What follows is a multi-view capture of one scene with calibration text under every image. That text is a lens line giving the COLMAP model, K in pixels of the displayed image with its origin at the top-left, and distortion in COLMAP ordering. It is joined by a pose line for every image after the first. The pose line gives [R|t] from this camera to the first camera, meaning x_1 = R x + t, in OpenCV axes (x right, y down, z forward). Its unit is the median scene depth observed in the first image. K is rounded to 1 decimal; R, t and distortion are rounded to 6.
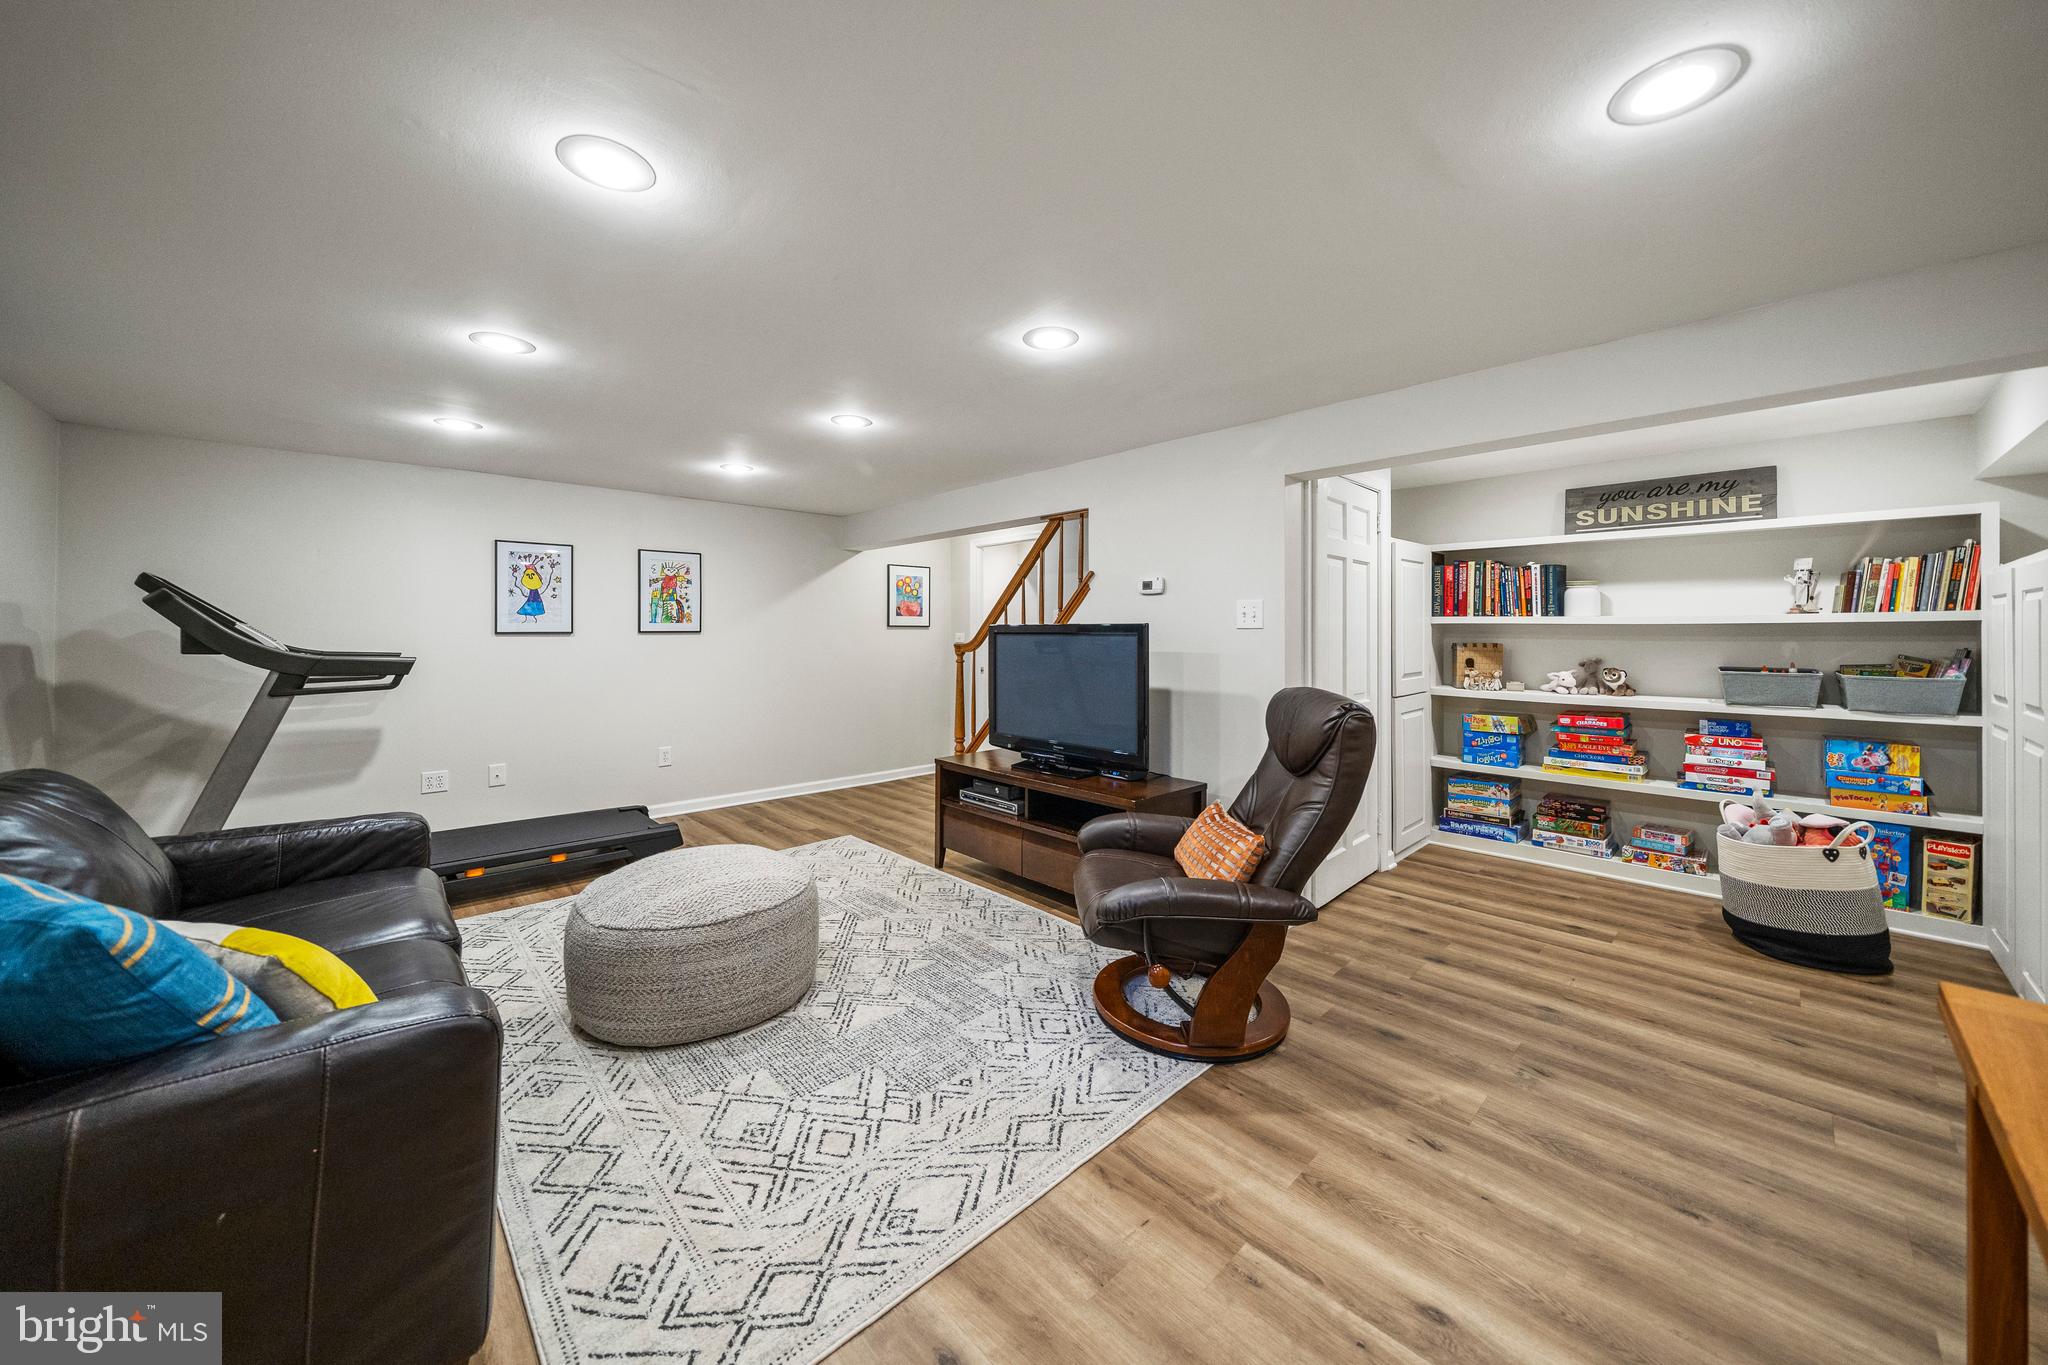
lens RADIAL K [[730.7, 0, 1029.5], [0, 730.7, 617.7], [0, 0, 1]] dist [0.001351, 0.000049]
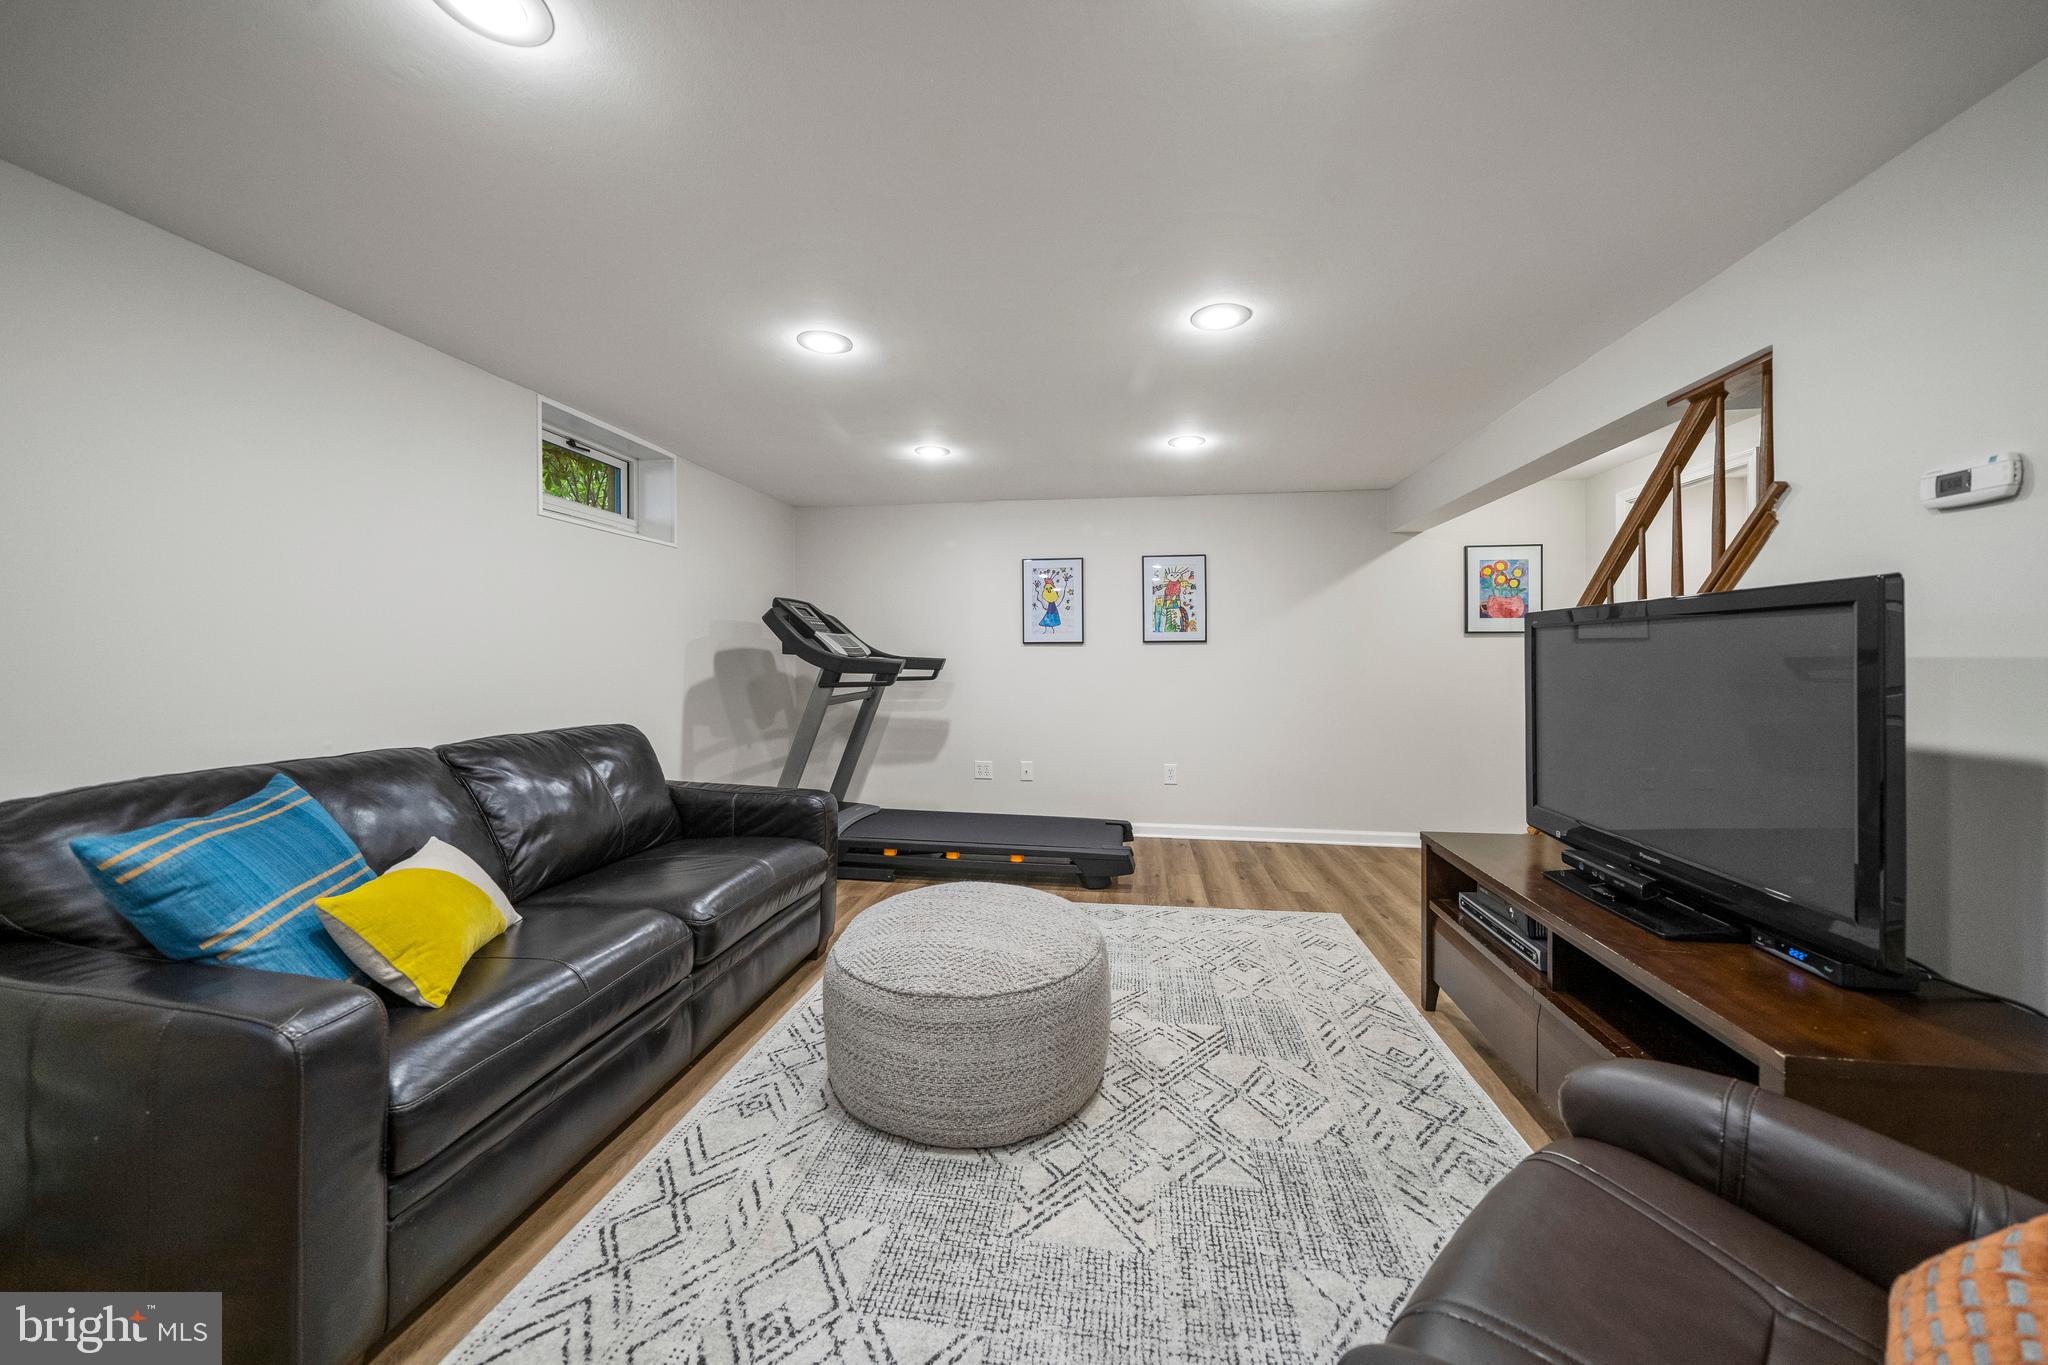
lens RADIAL K [[717.6, 0, 1028.0], [0, 717.6, 650.3], [0, 0, 1]] dist [-0.002510, -0.000360]
pose [[0.620898, -0.006726, -0.783862, 0.164717], [0.015310, 0.999876, 0.003548, 0.036417], [0.783741, -0.014204, 0.620925, 0.420833]]
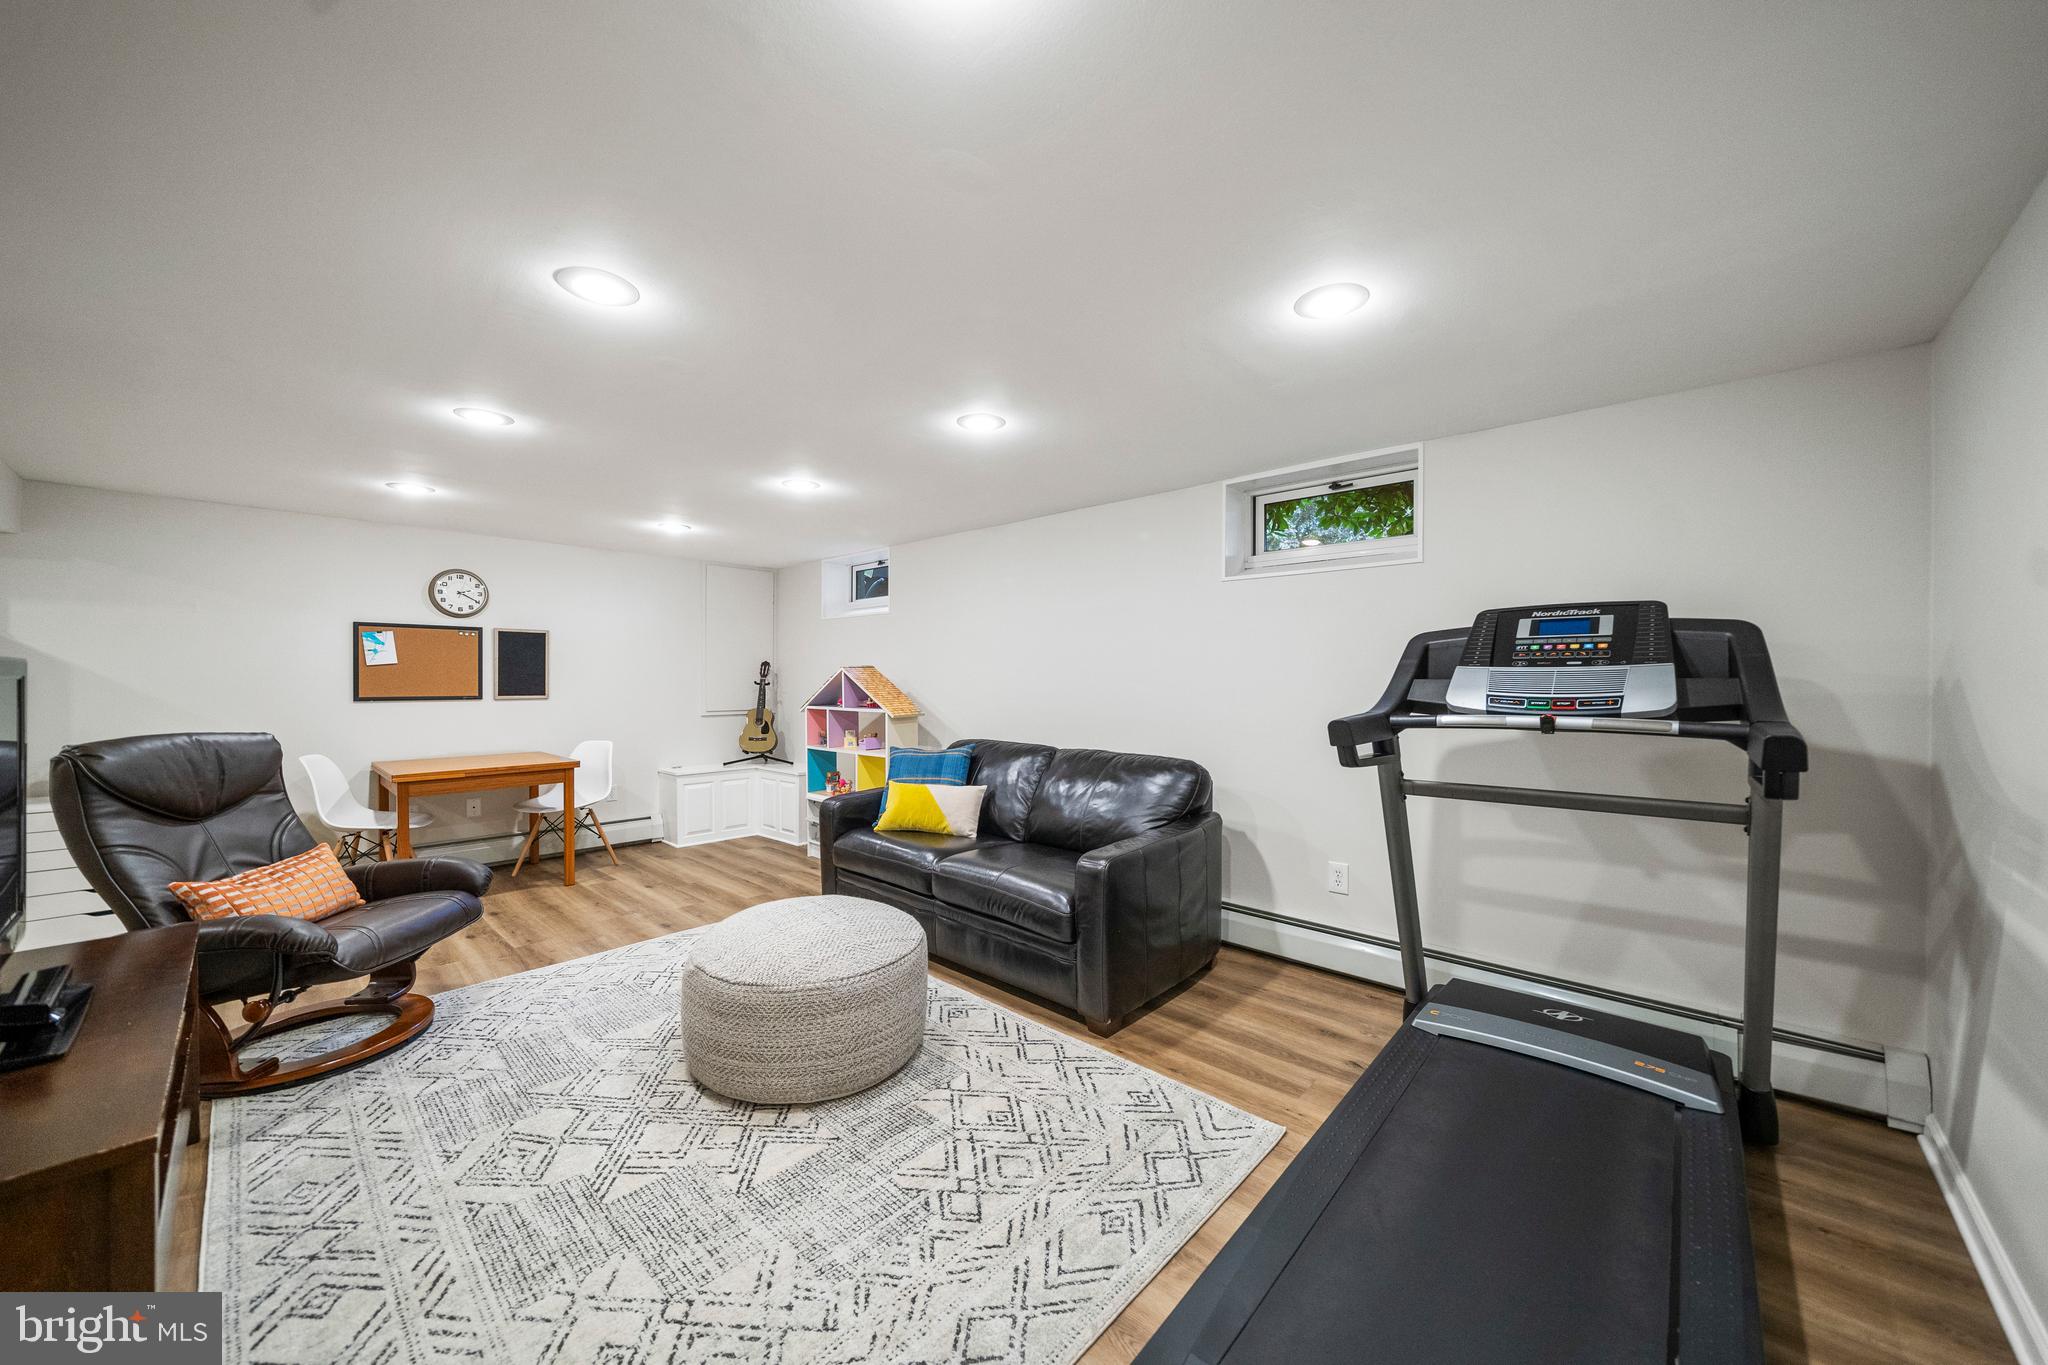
lens RADIAL K [[738.1, 0, 1027.7], [0, 738.1, 668.8], [0, 0, 1]] dist [-0.003175, -0.000225]
pose [[-0.997953, -0.003702, -0.063847, -0.505990], [-0.001521, 0.999415, -0.034172, 0.032118], [0.063936, -0.034005, -0.997374, 1.511777]]
